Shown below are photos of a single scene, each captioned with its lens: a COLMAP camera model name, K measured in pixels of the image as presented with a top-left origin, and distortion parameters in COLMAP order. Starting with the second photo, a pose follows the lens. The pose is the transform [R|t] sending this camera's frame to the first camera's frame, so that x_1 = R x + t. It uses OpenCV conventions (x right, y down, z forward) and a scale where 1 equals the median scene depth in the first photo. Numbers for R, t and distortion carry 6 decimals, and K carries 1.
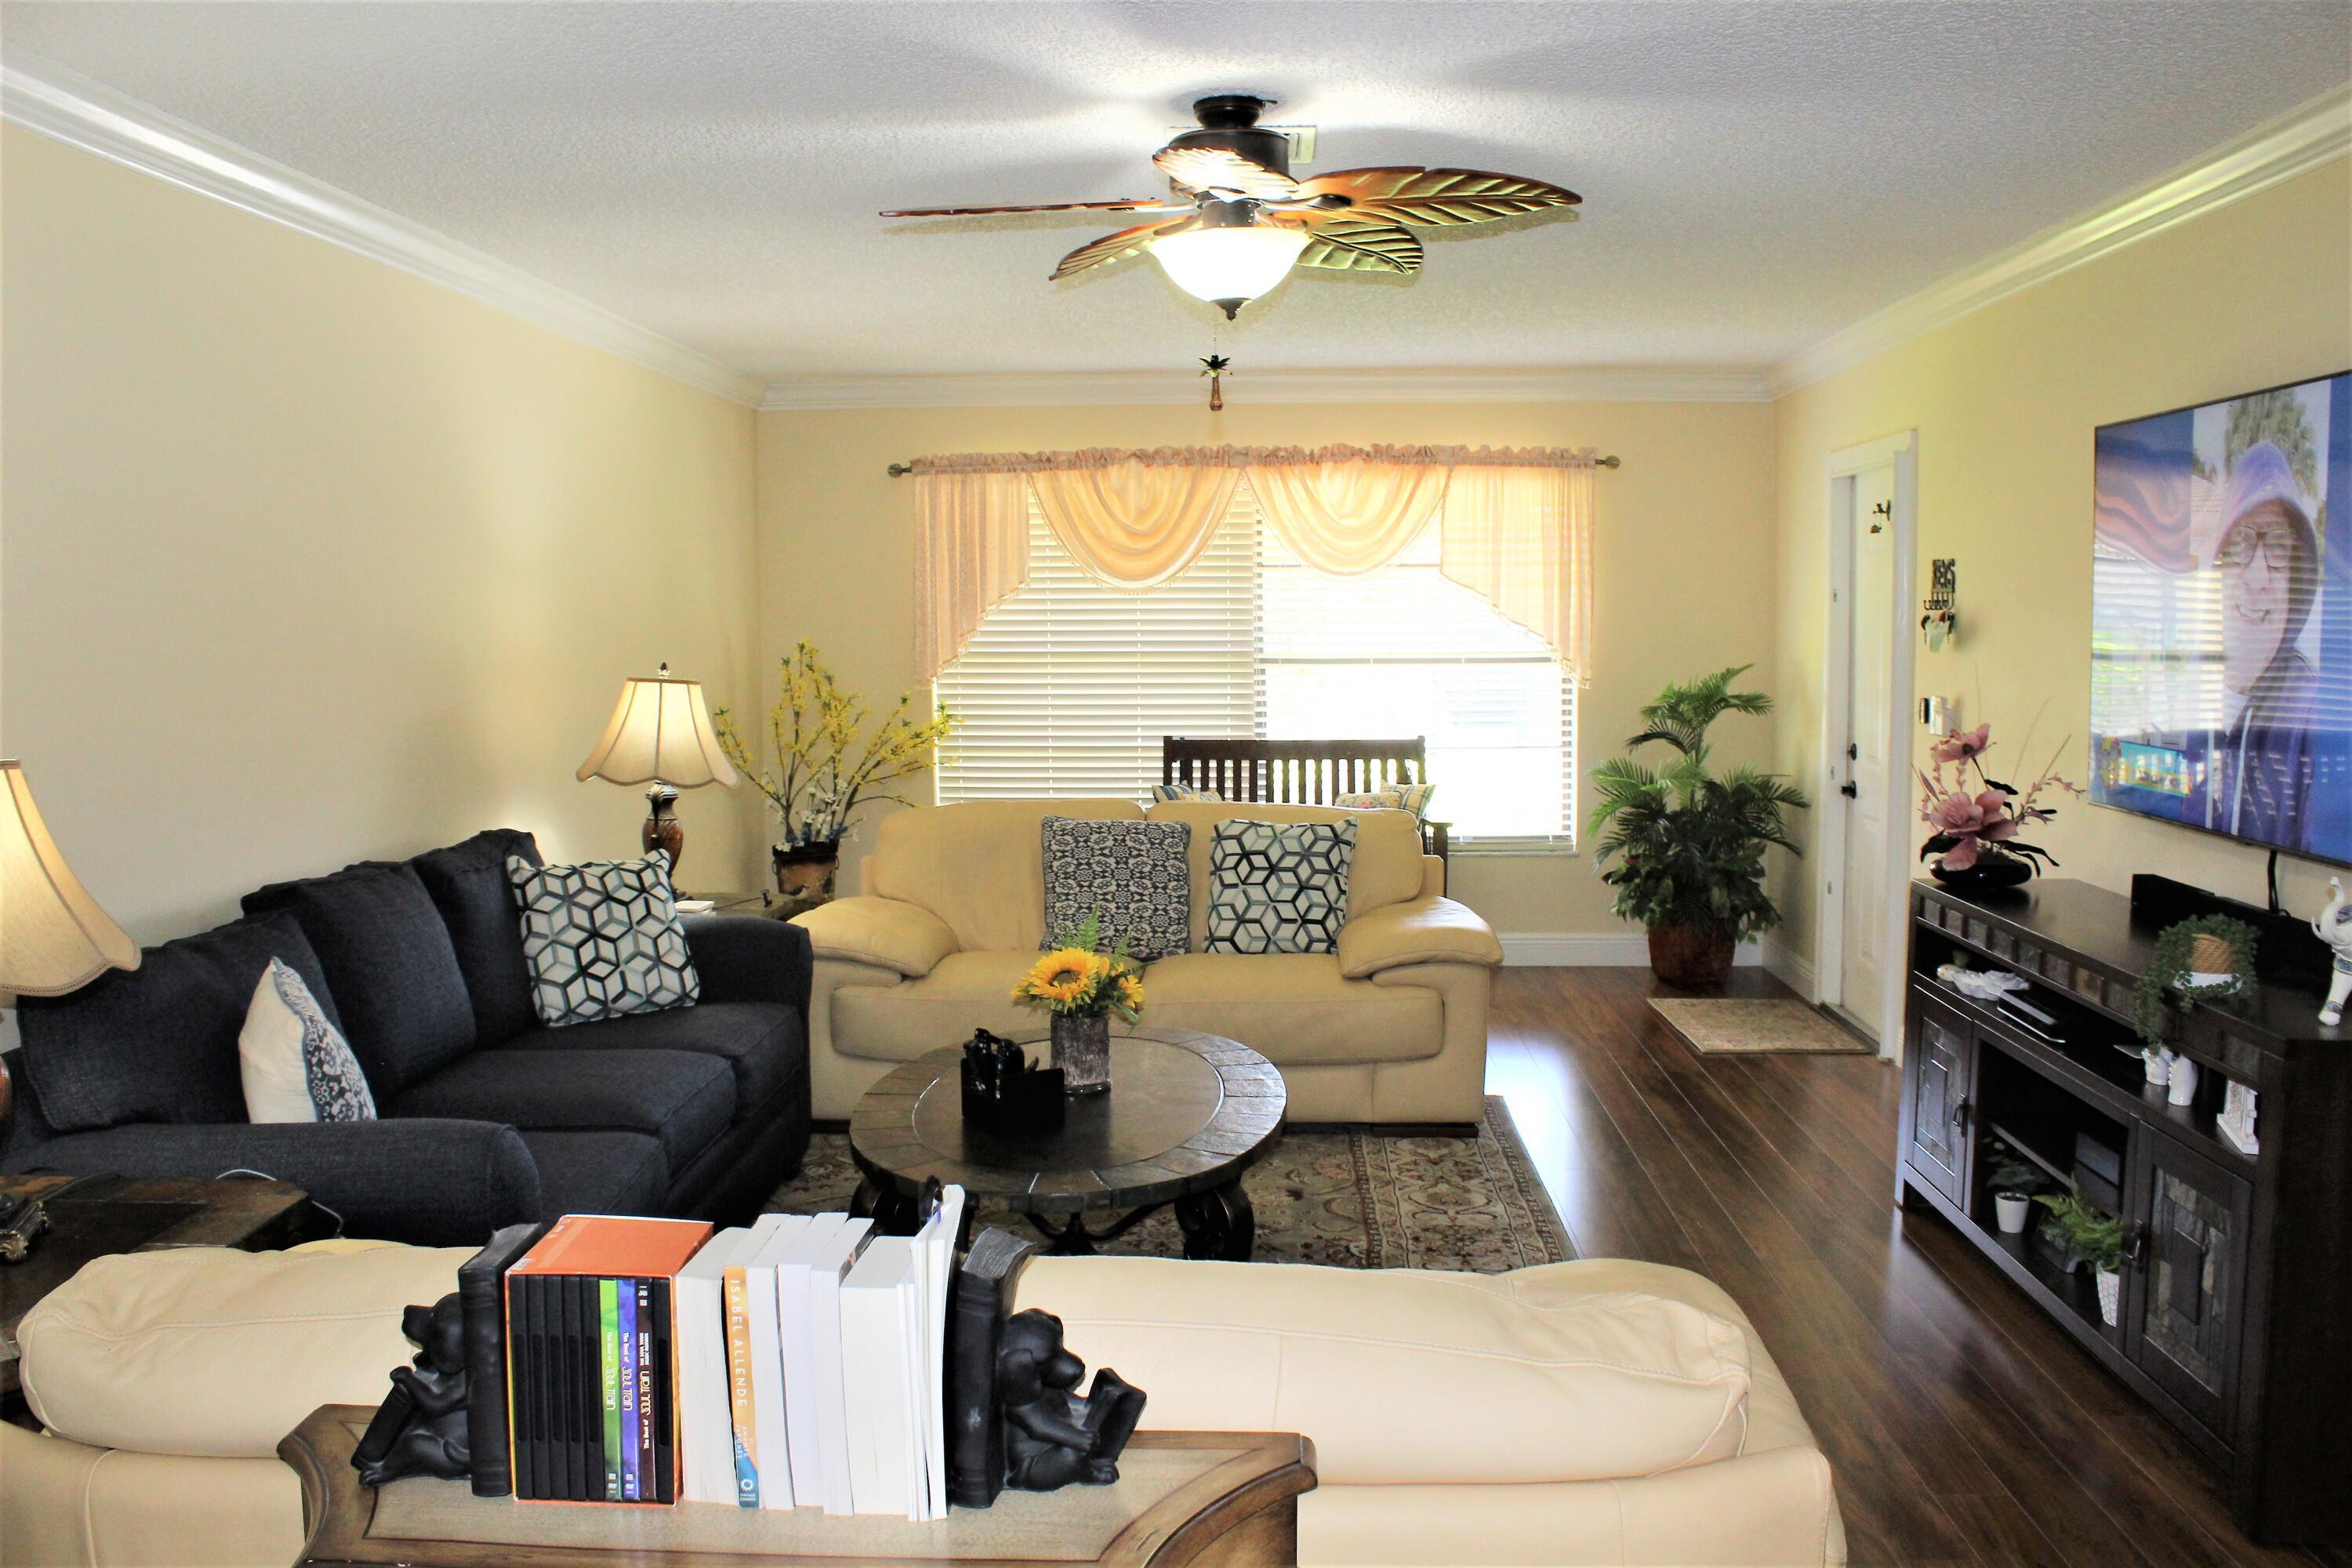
lens RADIAL K [[1993.7, 0, 1162.1], [0, 1993.7, 807.3], [0, 0, 1]] dist [-0.129589, 0.121070]
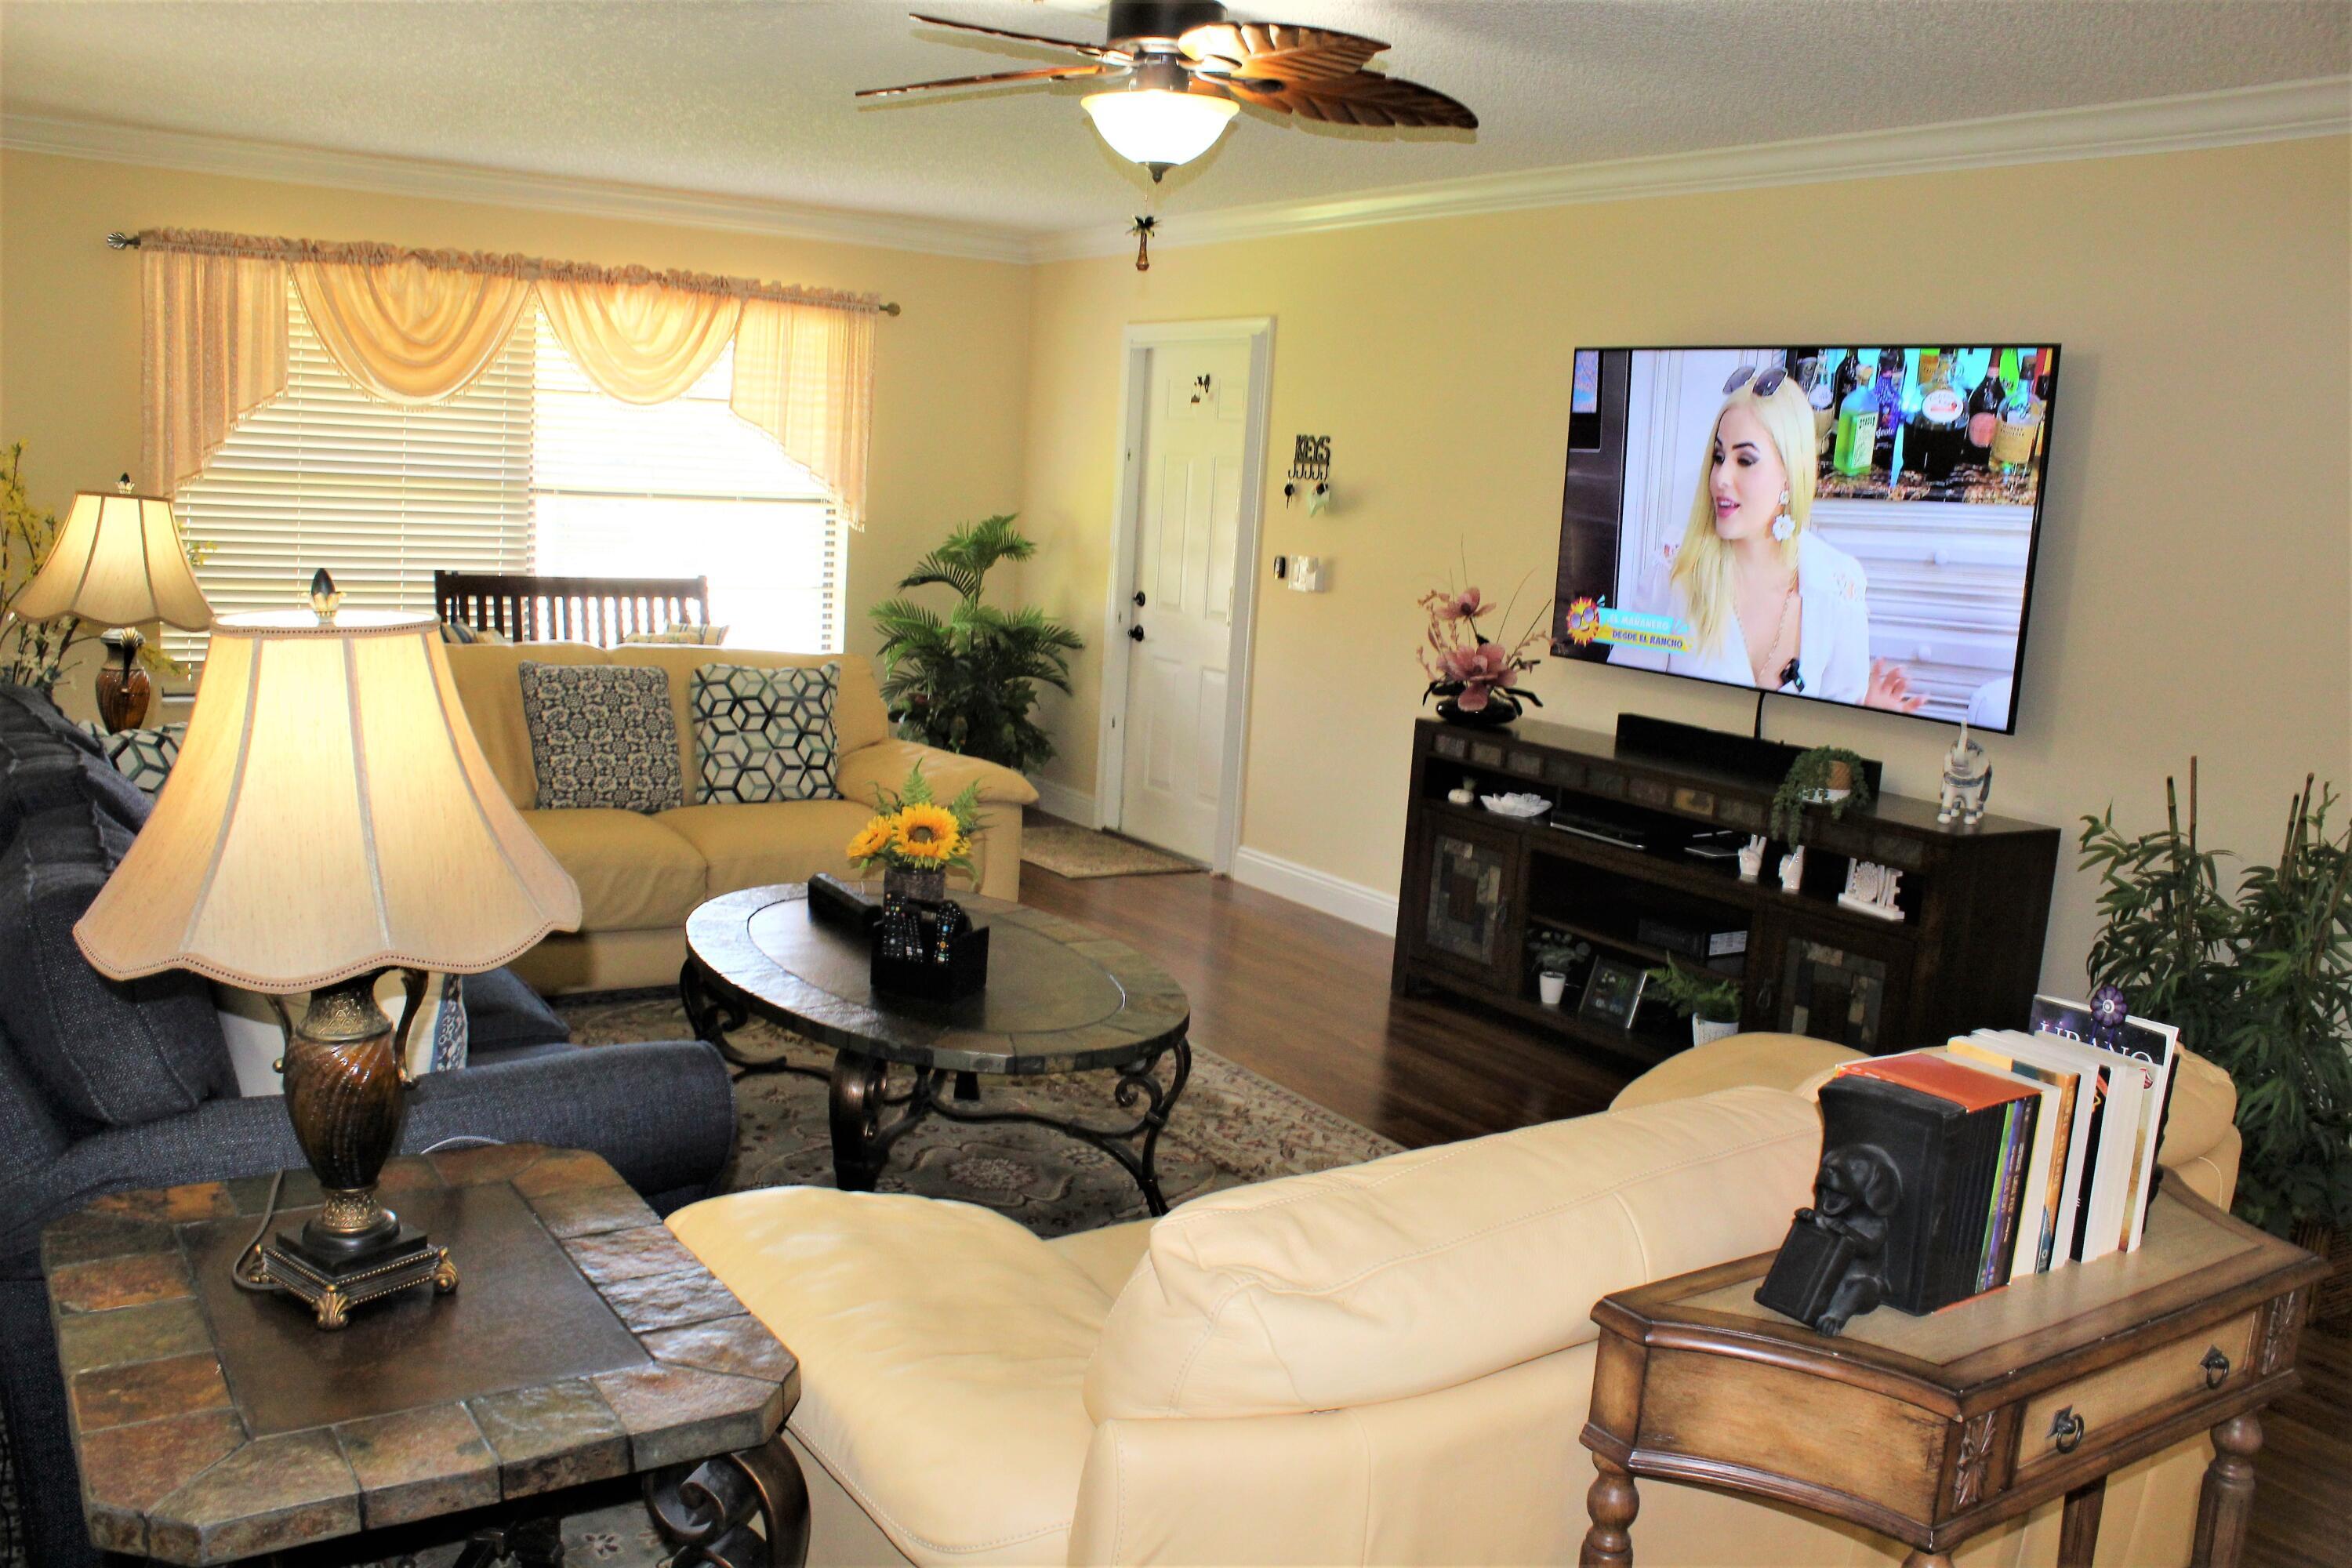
lens RADIAL K [[1993.7, 0, 1171.5], [0, 1993.7, 809.2], [0, 0, 1]] dist [-0.129589, 0.121070]
pose [[0.808488, -0.044136, 0.586855, -0.265628], [-0.007447, 0.996337, 0.085192, -0.005402], [-0.588465, -0.073247, 0.805198, 0.073430]]
